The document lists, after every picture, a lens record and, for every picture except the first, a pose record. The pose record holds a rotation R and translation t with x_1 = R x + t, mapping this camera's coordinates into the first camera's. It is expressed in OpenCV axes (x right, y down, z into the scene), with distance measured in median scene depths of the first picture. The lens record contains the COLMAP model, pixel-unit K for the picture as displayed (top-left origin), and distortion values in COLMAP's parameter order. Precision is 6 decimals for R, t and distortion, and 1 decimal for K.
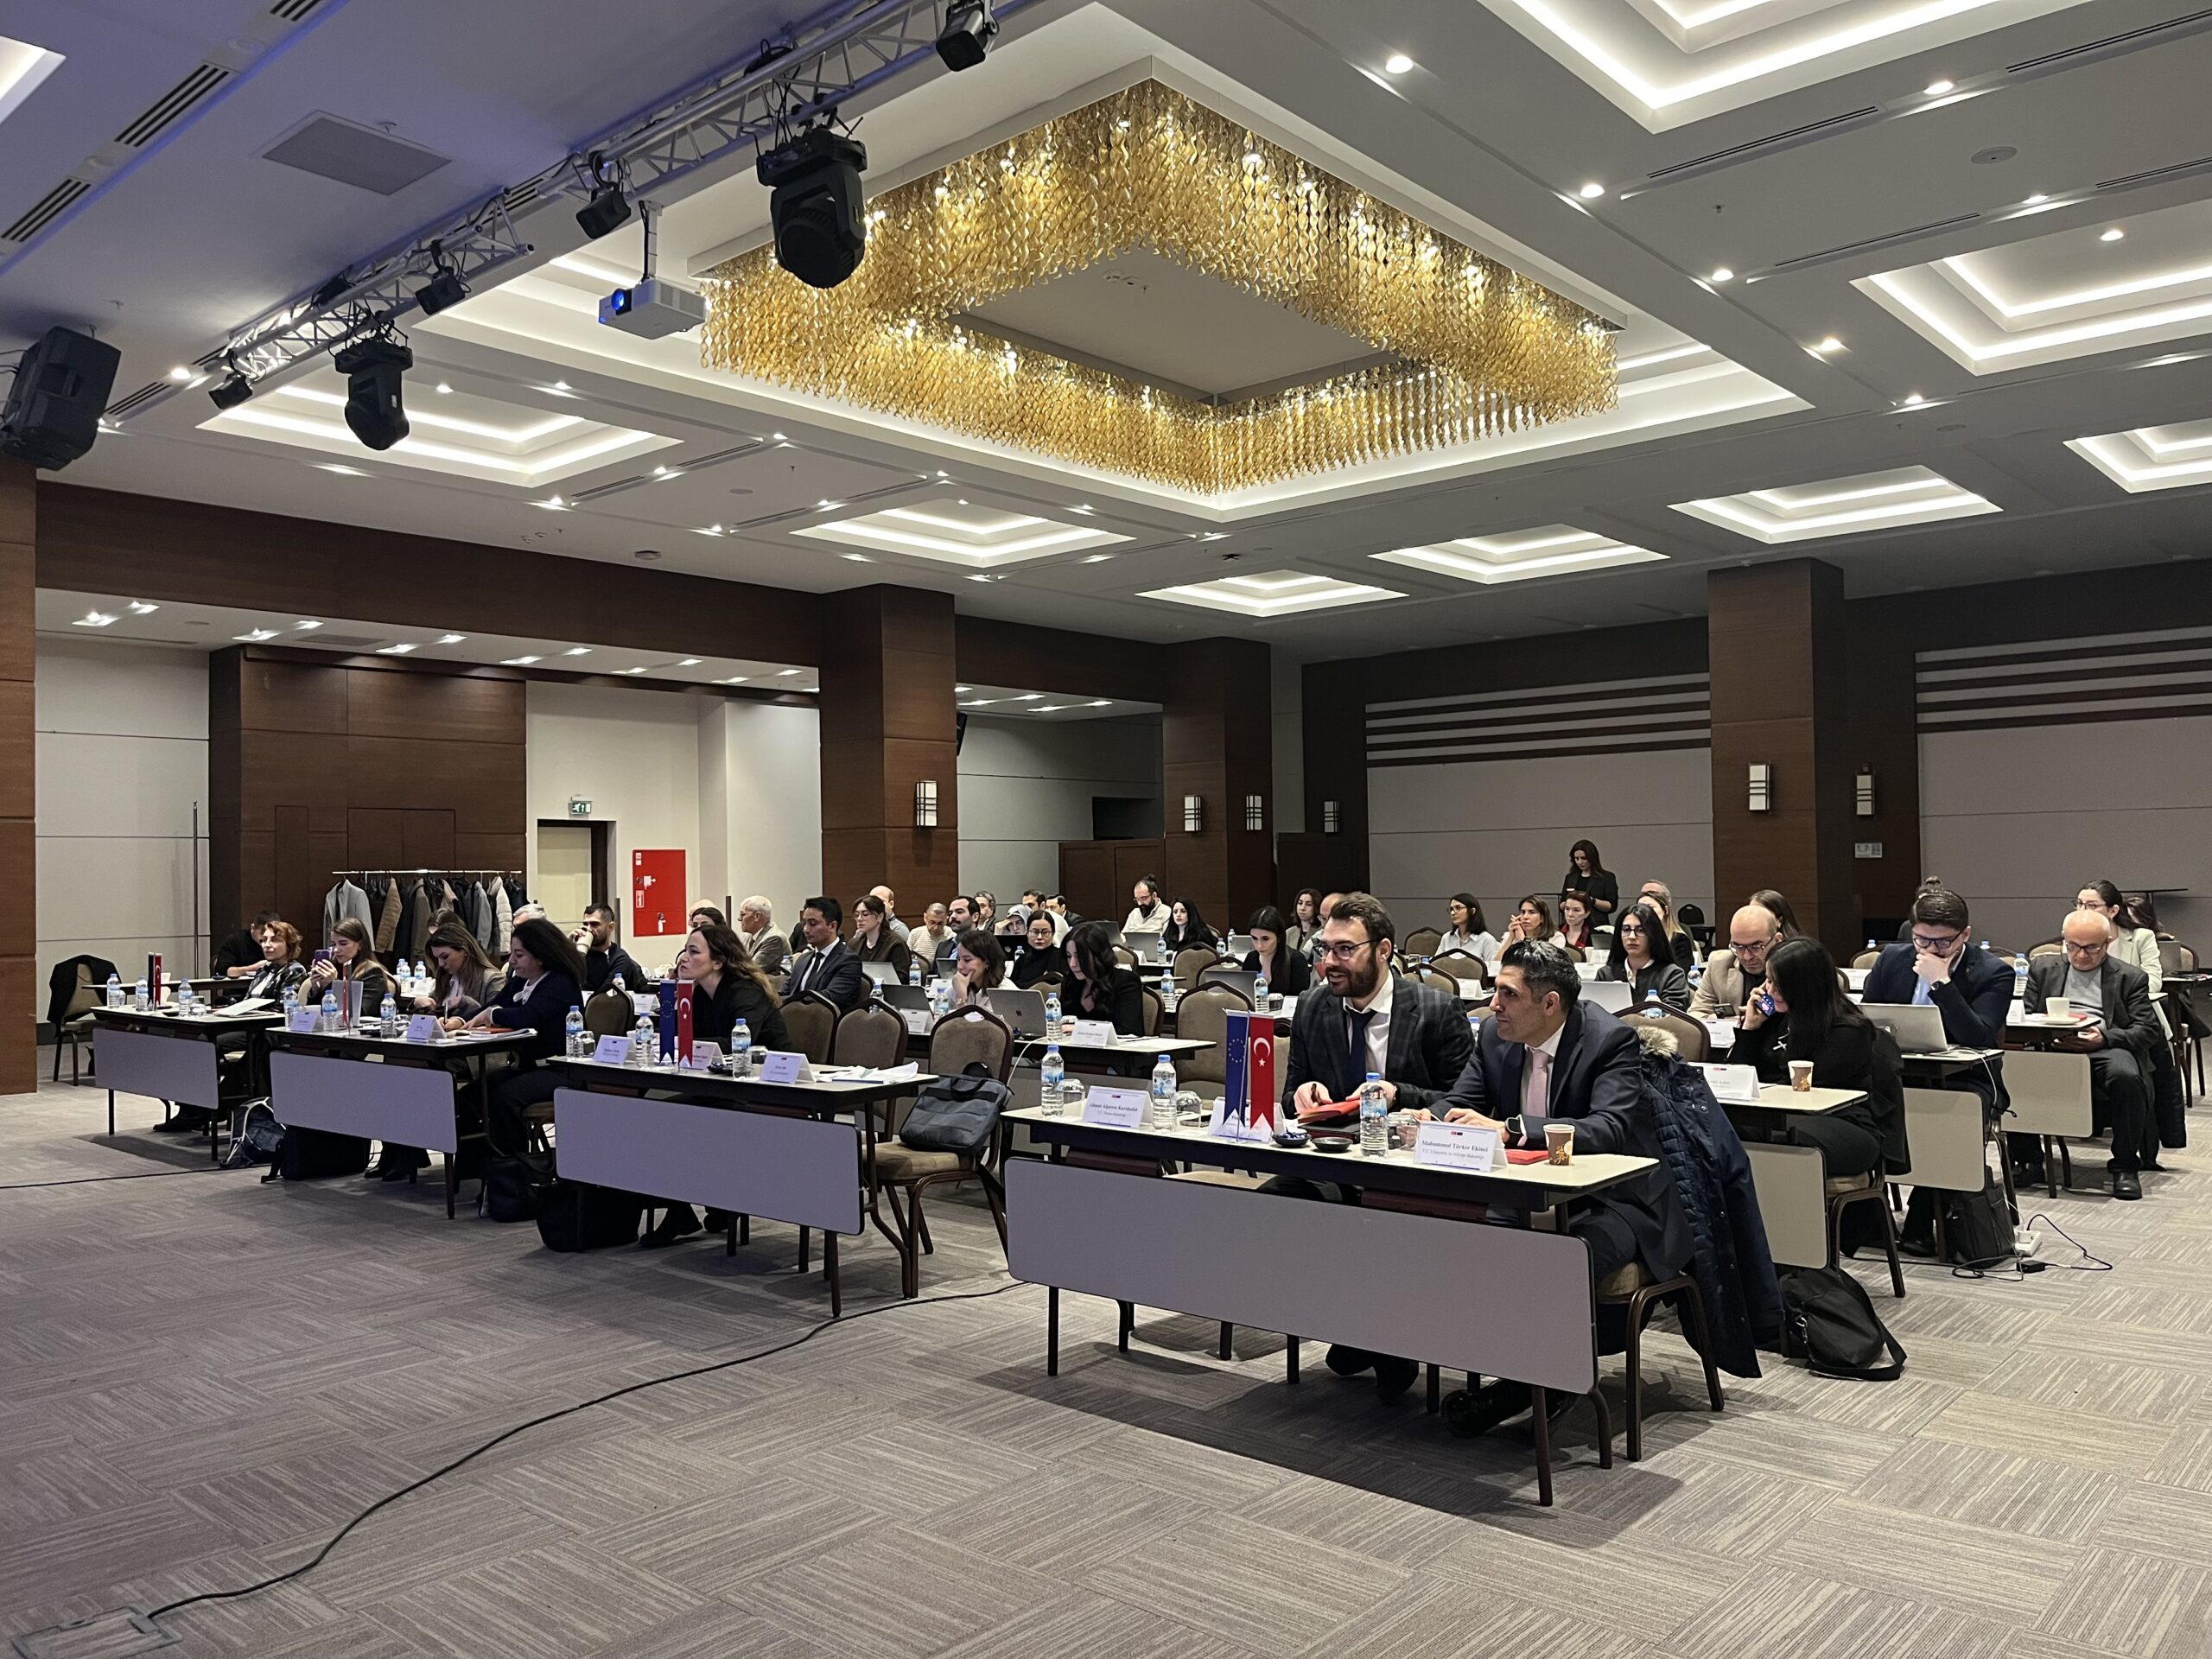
lens RADIAL K [[1674.6, 0, 1110.1], [0, 1674.6, 838.1], [0, 0, 1]] dist [0.043392, -0.057859]
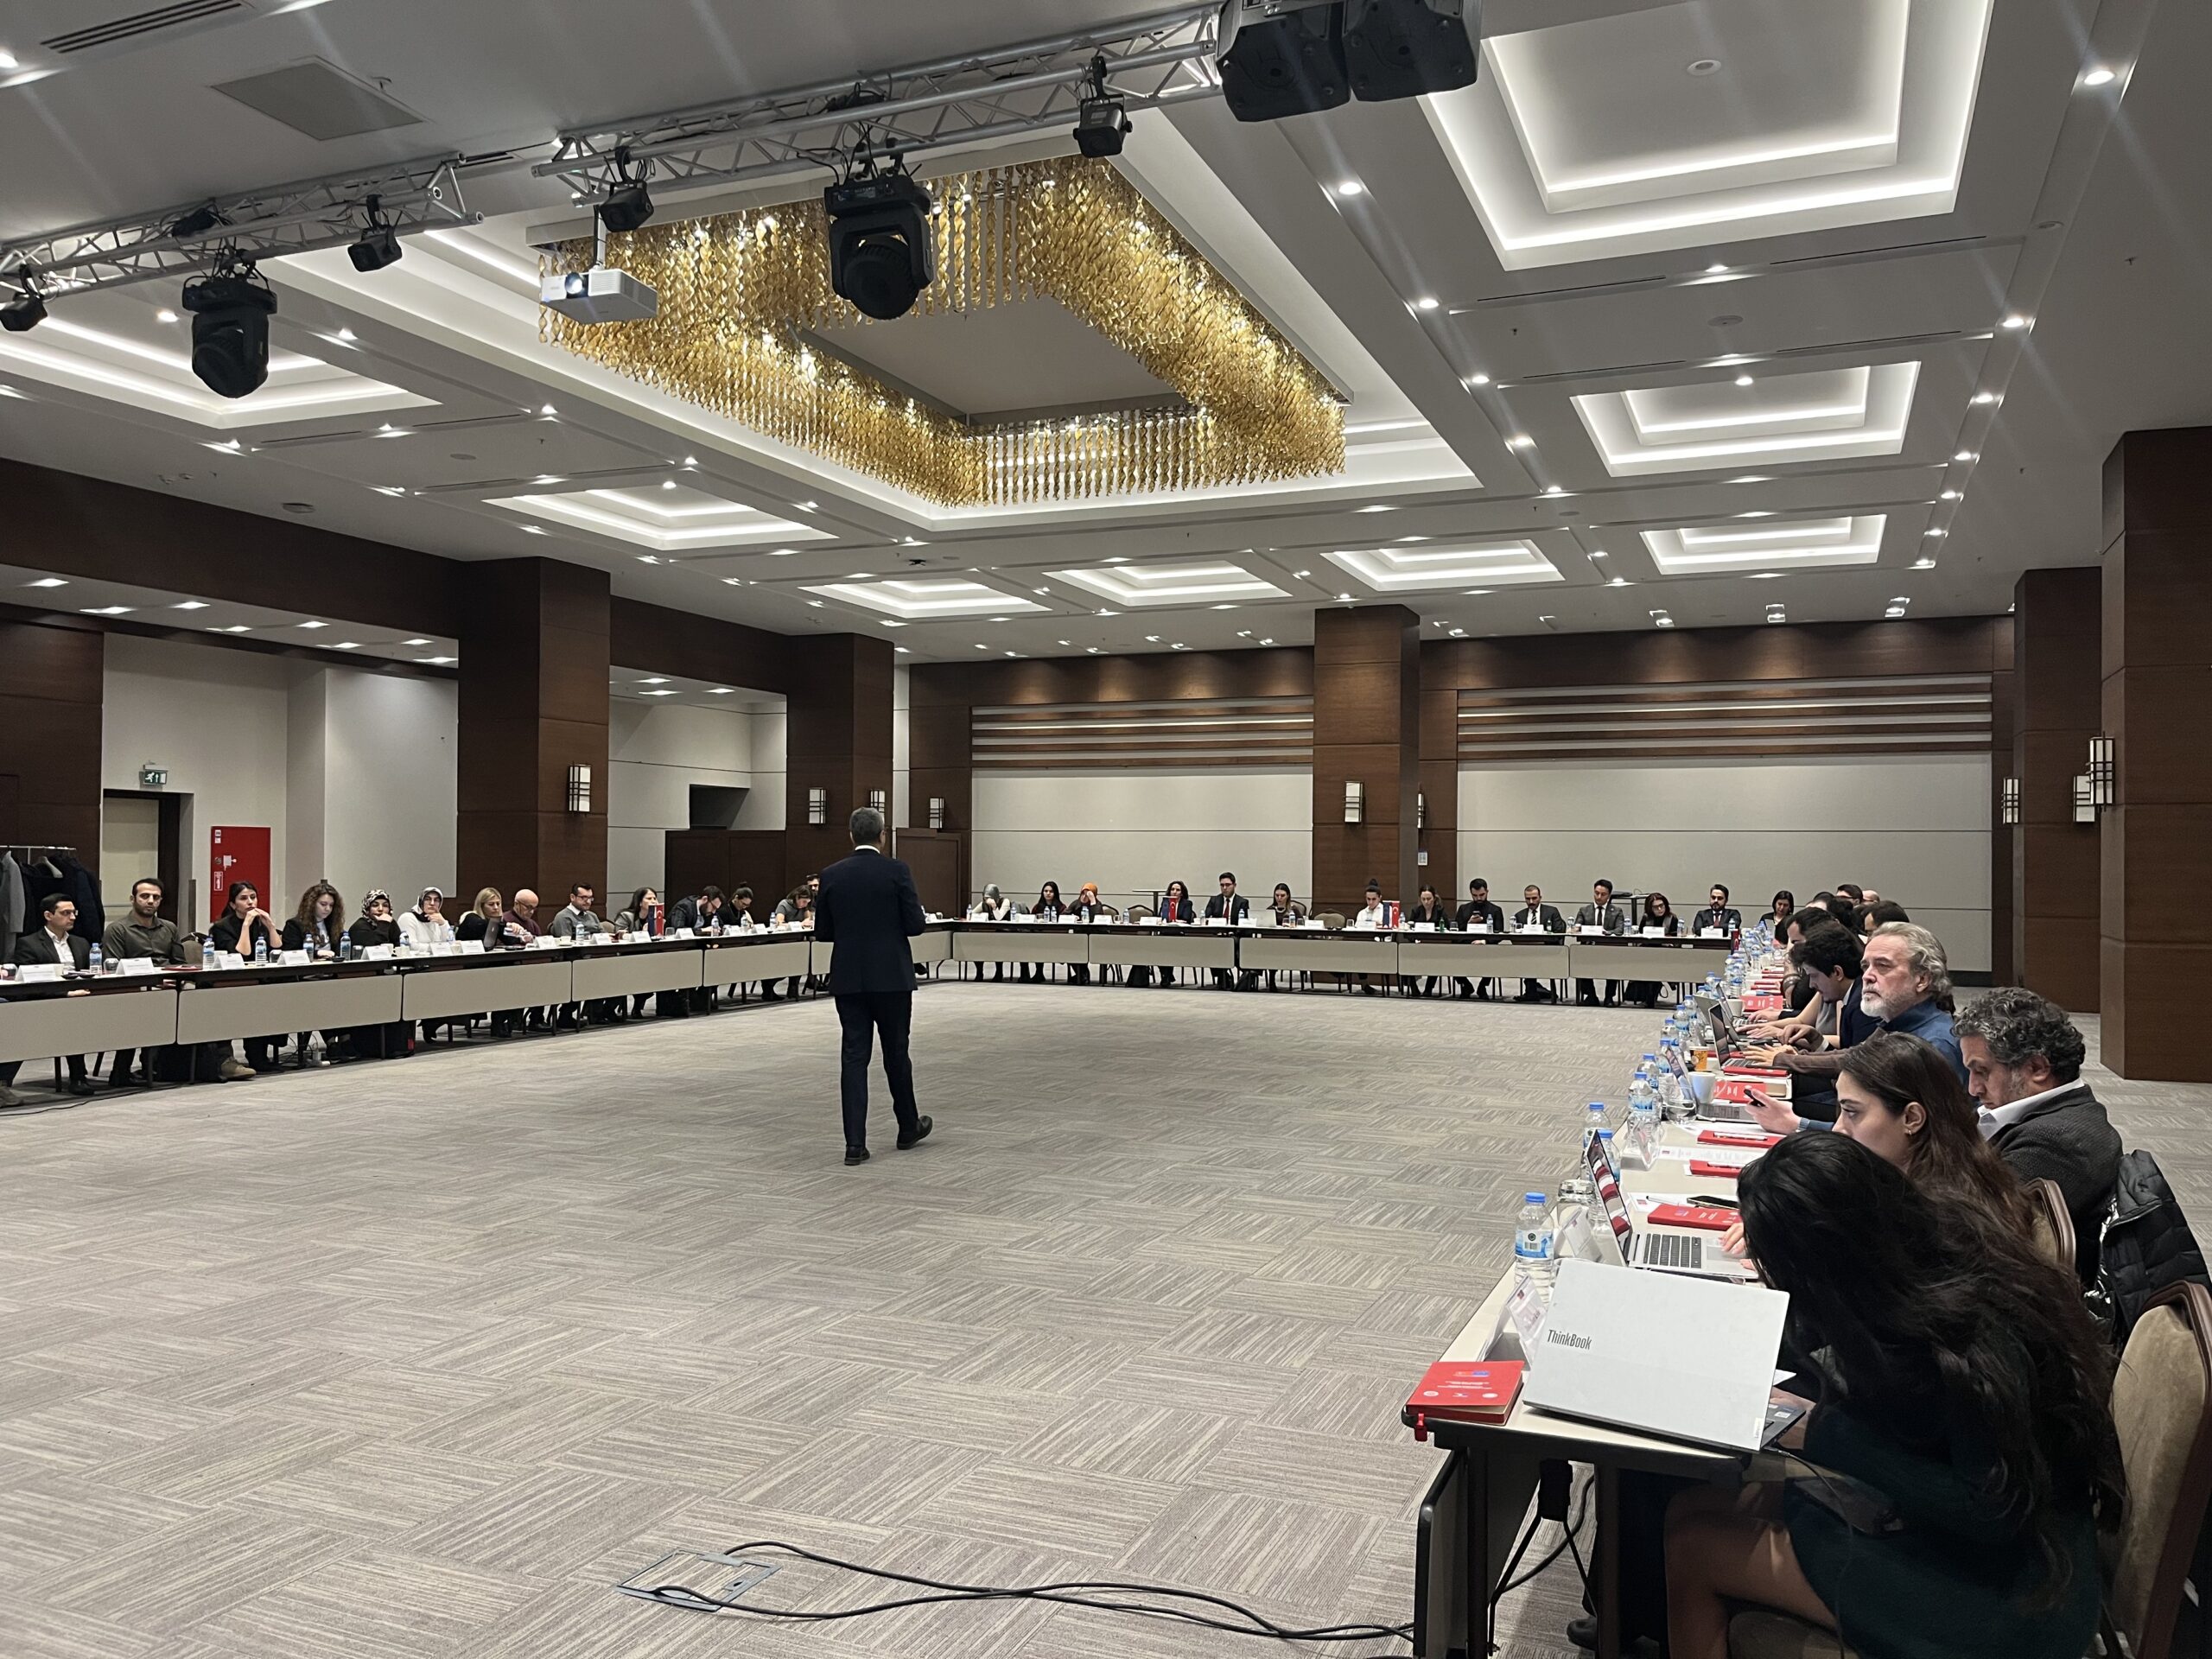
lens RADIAL K [[1674.6, 0, 1139.9], [0, 1674.6, 845.8], [0, 0, 1]] dist [0.043392, -0.057859]
pose [[0.941928, 0.027043, 0.334726, -0.176733], [-0.030178, 0.999536, 0.004167, -0.002090], [-0.334458, -0.014026, 0.942306, -0.029180]]
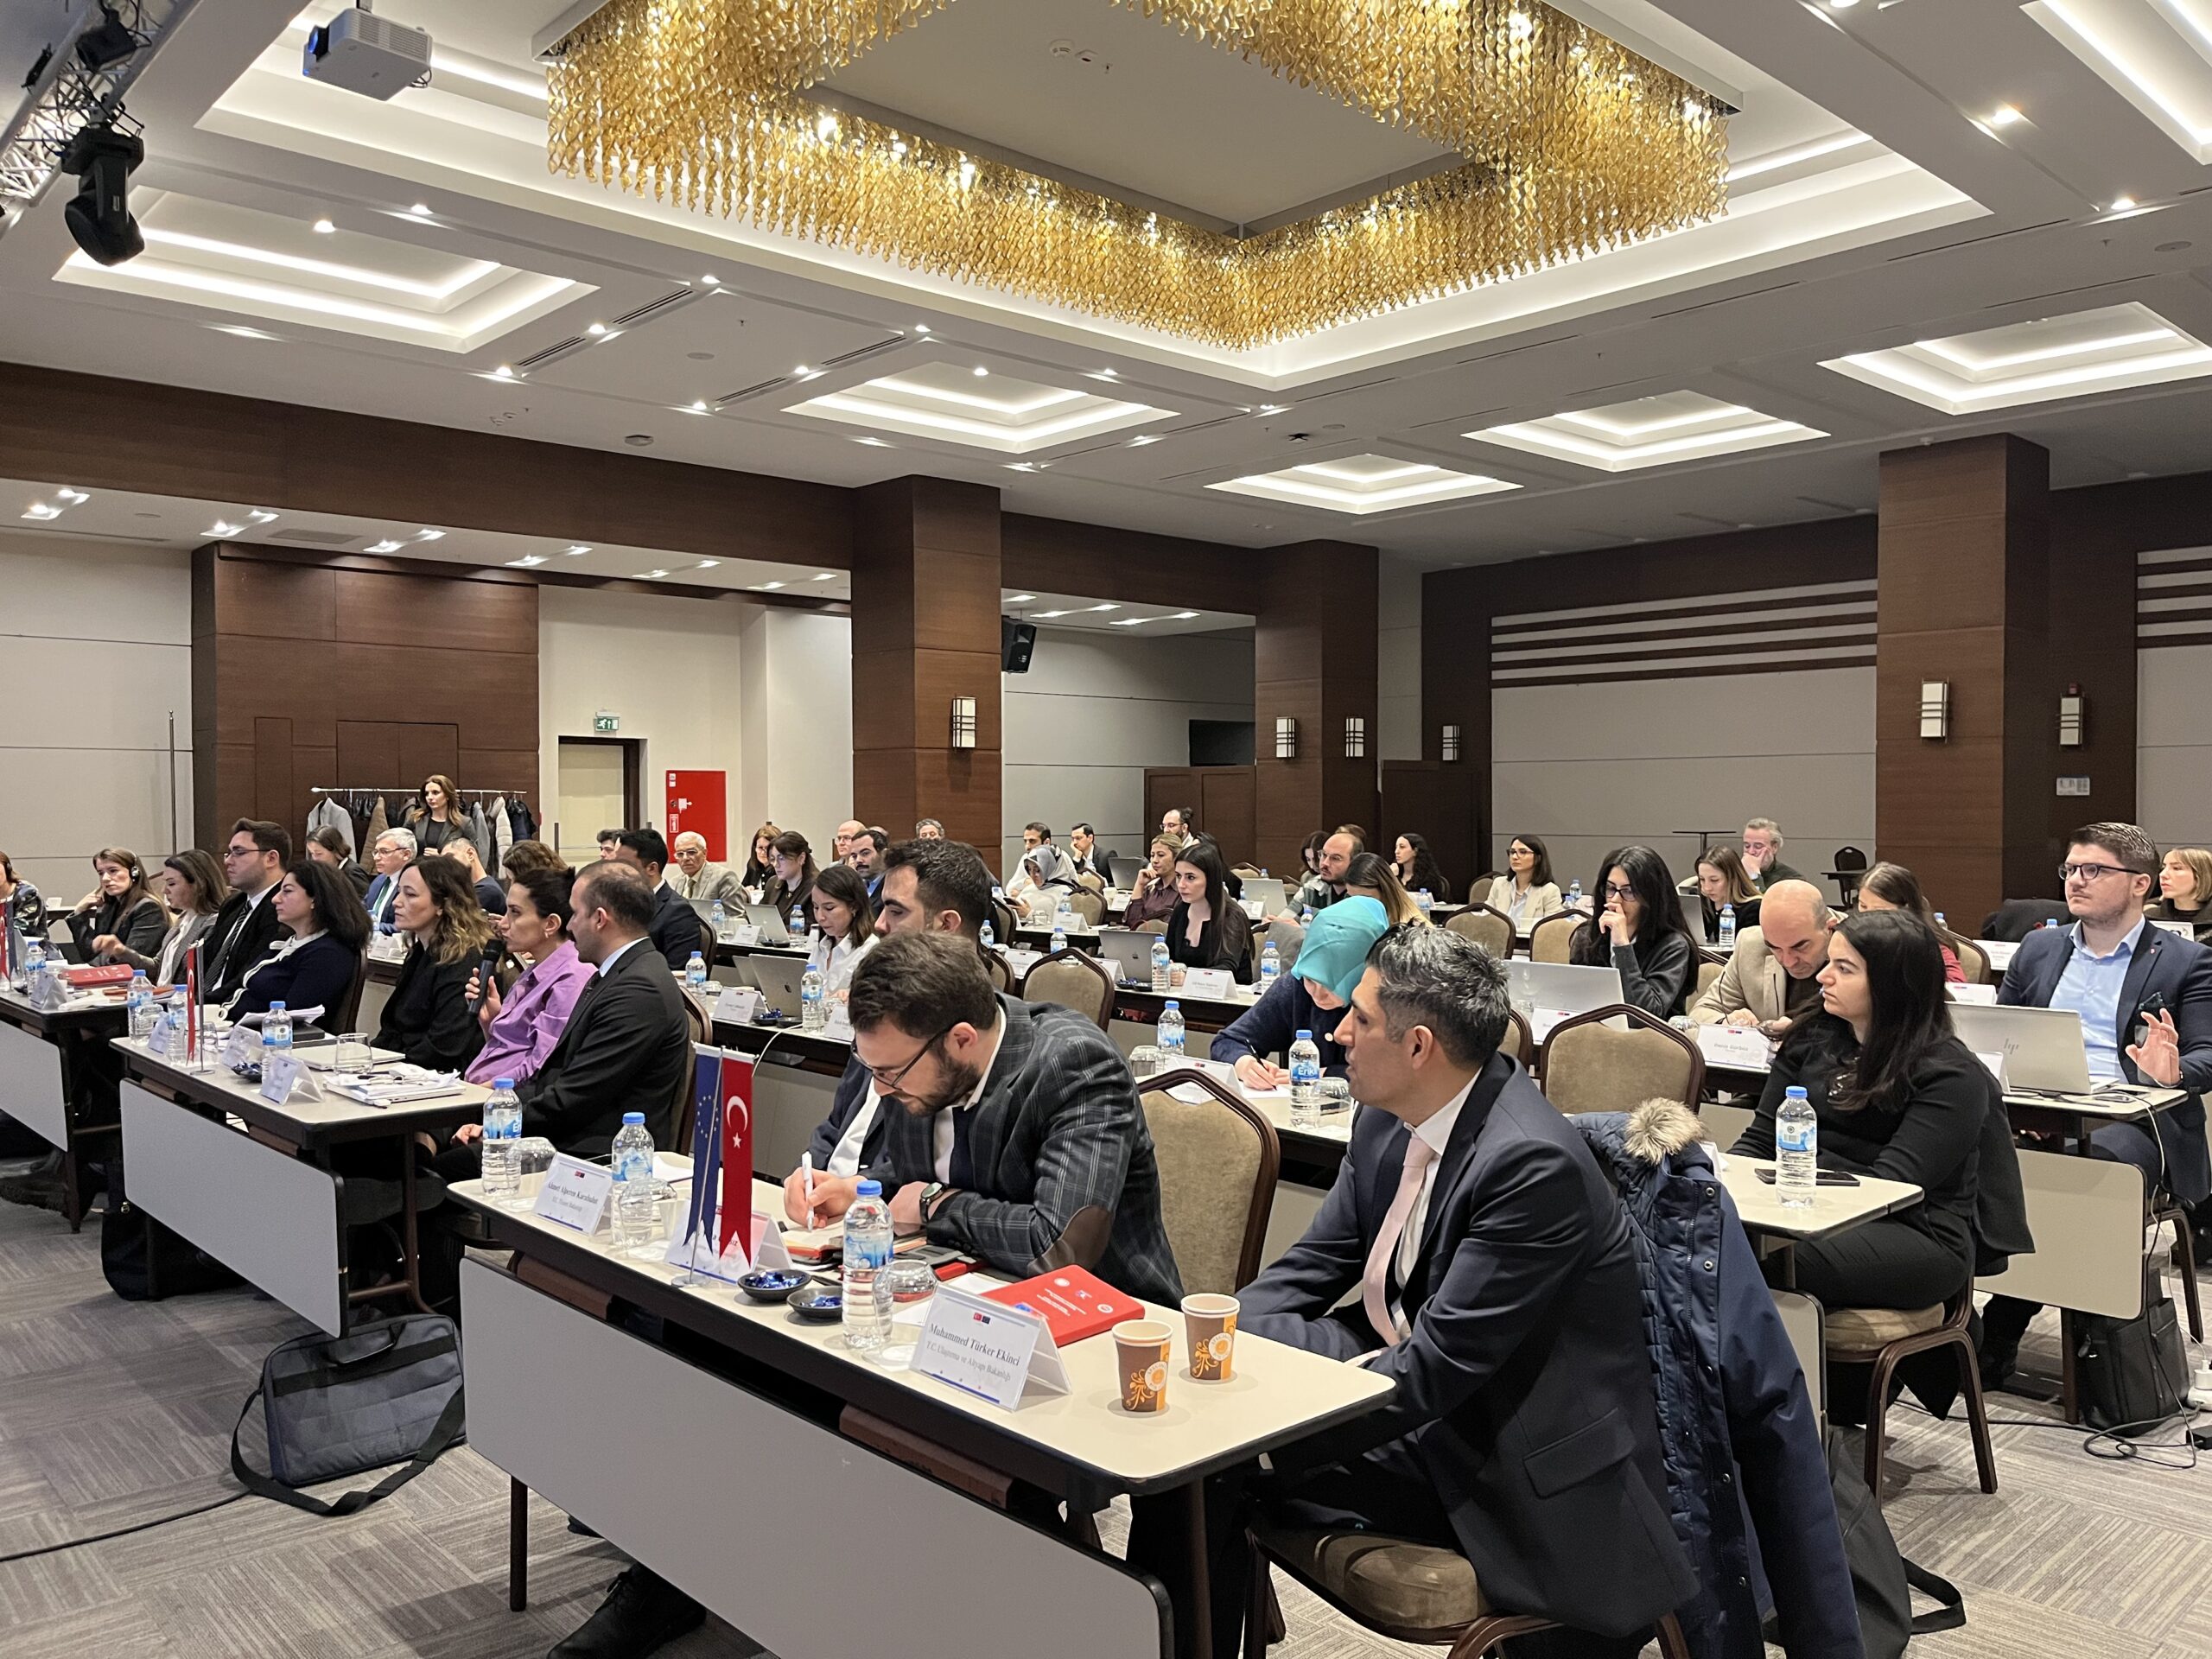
lens RADIAL K [[1674.6, 0, 1118.5], [0, 1674.6, 839.4], [0, 0, 1]] dist [0.043392, -0.057859]
pose [[0.994530, 0.015277, -0.103326, 0.090990], [-0.010796, 0.998982, 0.043790, 0.002717], [0.103889, -0.042435, 0.993683, 0.154451]]
